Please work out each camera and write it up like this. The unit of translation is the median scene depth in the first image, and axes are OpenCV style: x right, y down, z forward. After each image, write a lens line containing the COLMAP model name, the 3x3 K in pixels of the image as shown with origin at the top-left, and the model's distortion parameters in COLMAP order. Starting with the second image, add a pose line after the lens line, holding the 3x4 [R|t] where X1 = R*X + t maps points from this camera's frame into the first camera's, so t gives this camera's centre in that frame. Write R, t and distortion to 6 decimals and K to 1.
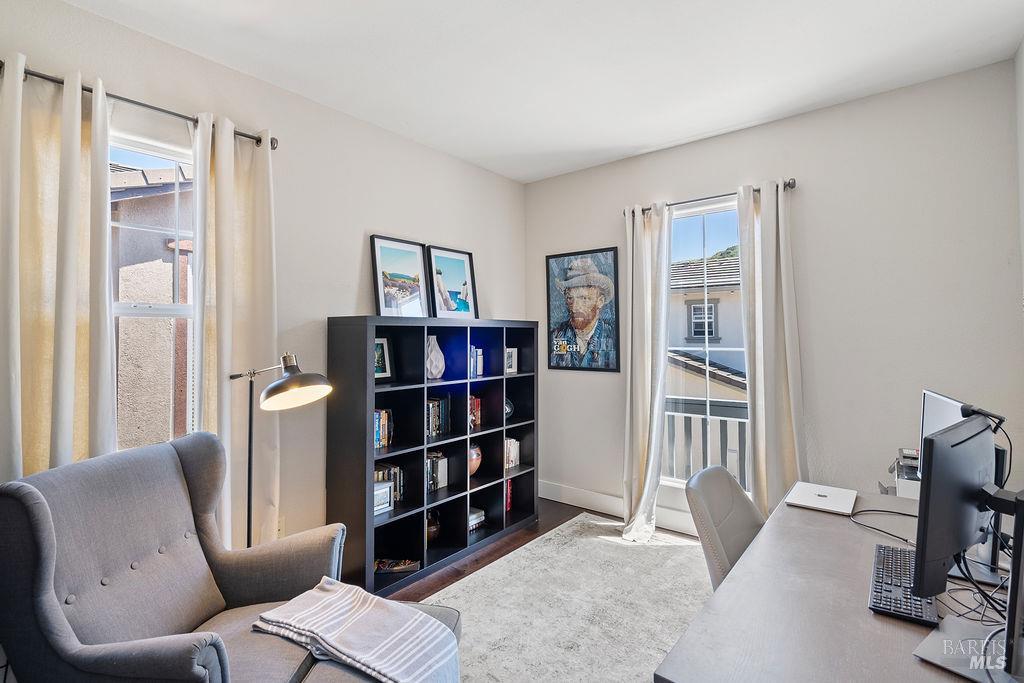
lens RADIAL K [[467.0, 0, 520.1], [0, 467.0, 321.3], [0, 0, 1]] dist [-0.007638, 0.002405]
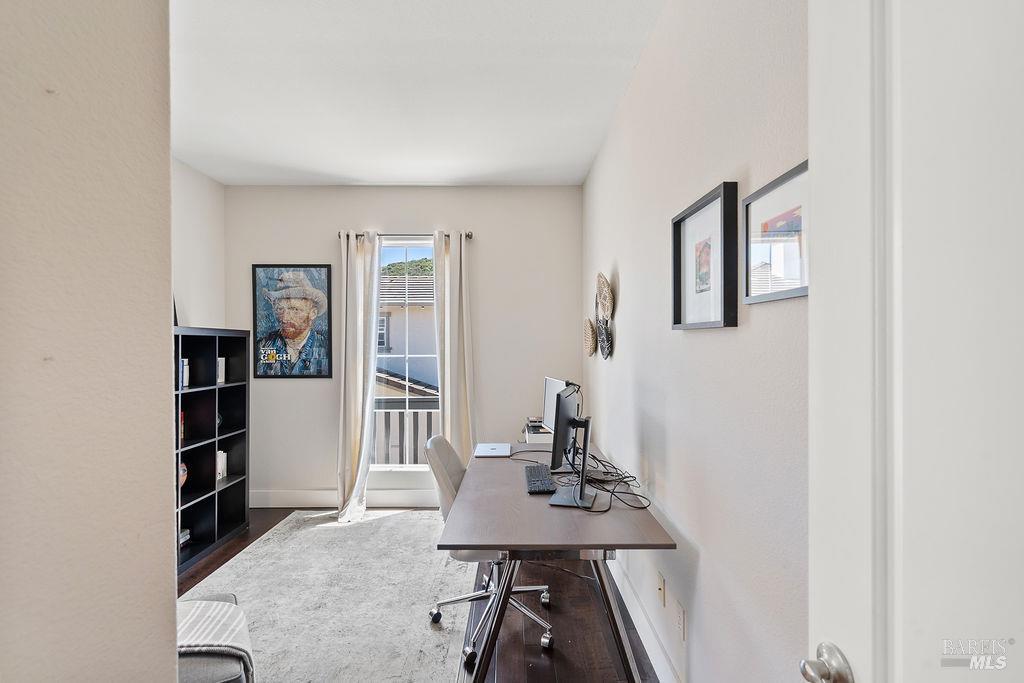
lens RADIAL K [[467.0, 0, 509.7], [0, 467.0, 342.4], [0, 0, 1]] dist [-0.007638, 0.002405]
pose [[0.776127, 0.007085, 0.630536, -0.172087], [-0.021743, 0.999643, 0.015530, -0.002239], [-0.630201, -0.025763, 0.776004, -0.136411]]
